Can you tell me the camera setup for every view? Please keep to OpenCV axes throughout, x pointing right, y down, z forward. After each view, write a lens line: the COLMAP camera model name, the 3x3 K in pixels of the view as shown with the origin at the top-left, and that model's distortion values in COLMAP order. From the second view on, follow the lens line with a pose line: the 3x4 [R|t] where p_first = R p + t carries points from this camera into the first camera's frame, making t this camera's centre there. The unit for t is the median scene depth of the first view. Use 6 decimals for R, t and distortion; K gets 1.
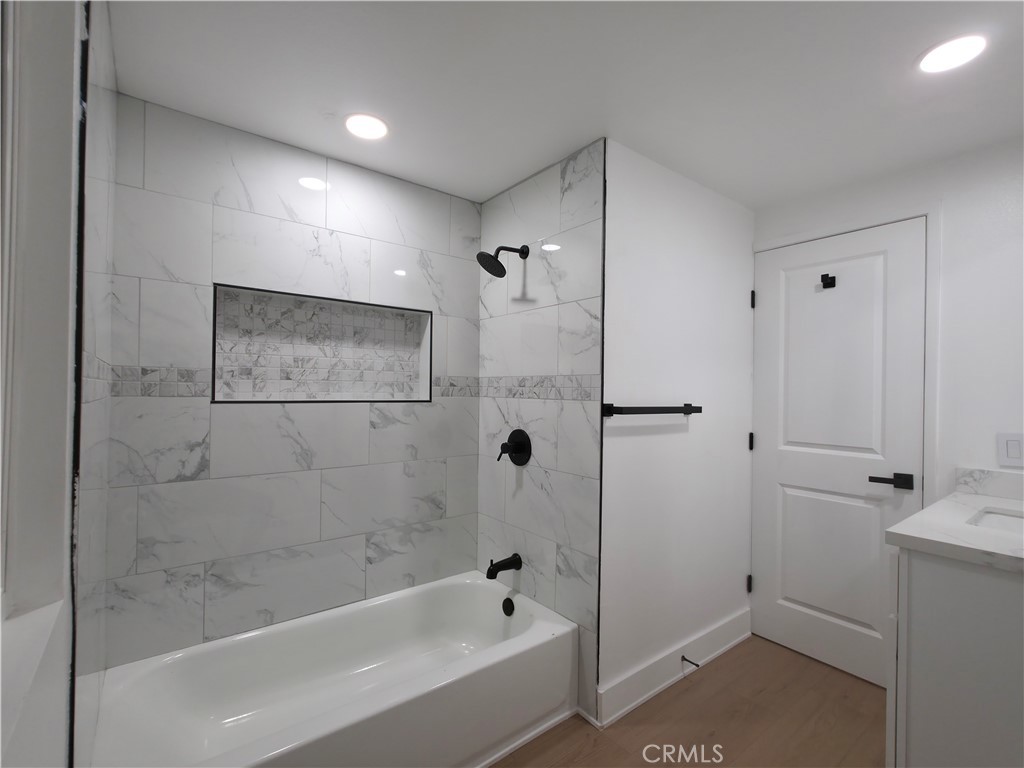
lens RADIAL K [[467.9, 0, 514.3], [0, 467.9, 389.5], [0, 0, 1]] dist [-0.000843, -0.000236]
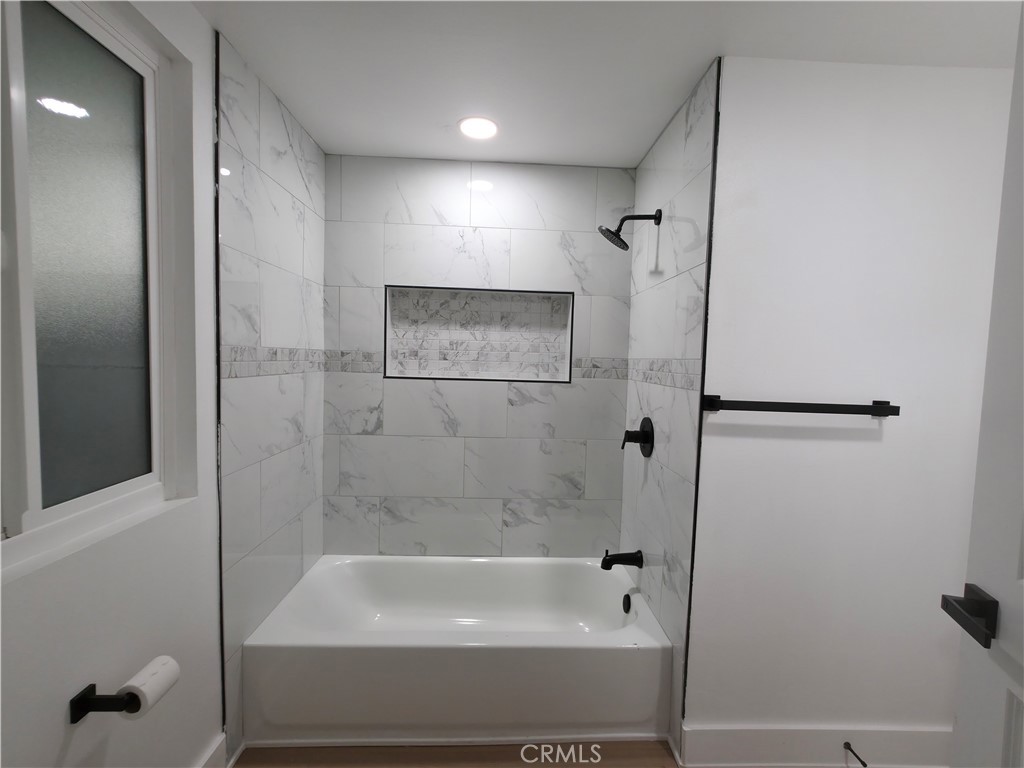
lens RADIAL K [[467.9, 0, 514.3], [0, 467.9, 389.5], [0, 0, 1]] dist [-0.000843, -0.000236]
pose [[0.813570, 0.048854, -0.579411, 0.356151], [-0.017772, 0.998088, 0.059202, -0.019678], [0.581195, -0.037867, 0.812883, 0.126856]]
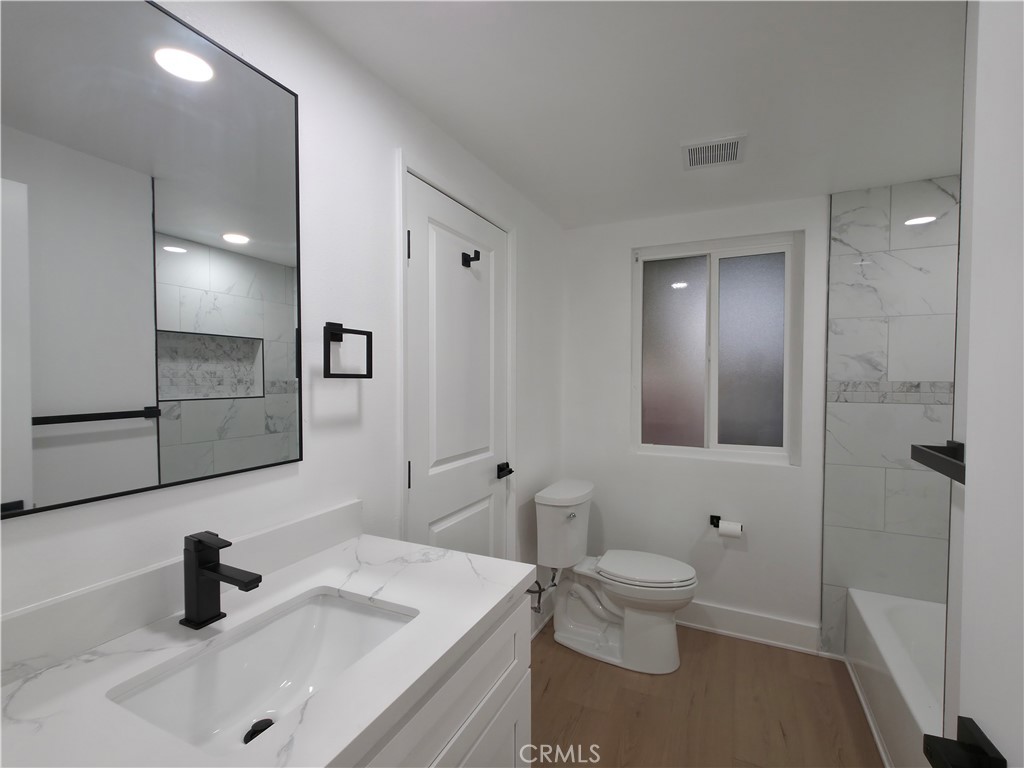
lens RADIAL K [[467.9, 0, 514.3], [0, 467.9, 389.5], [0, 0, 1]] dist [-0.000843, -0.000236]
pose [[-0.894816, -0.004731, -0.446410, 0.763865], [-0.014722, 0.999713, 0.018915, -0.026417], [0.446192, 0.023497, -0.894628, 1.086284]]
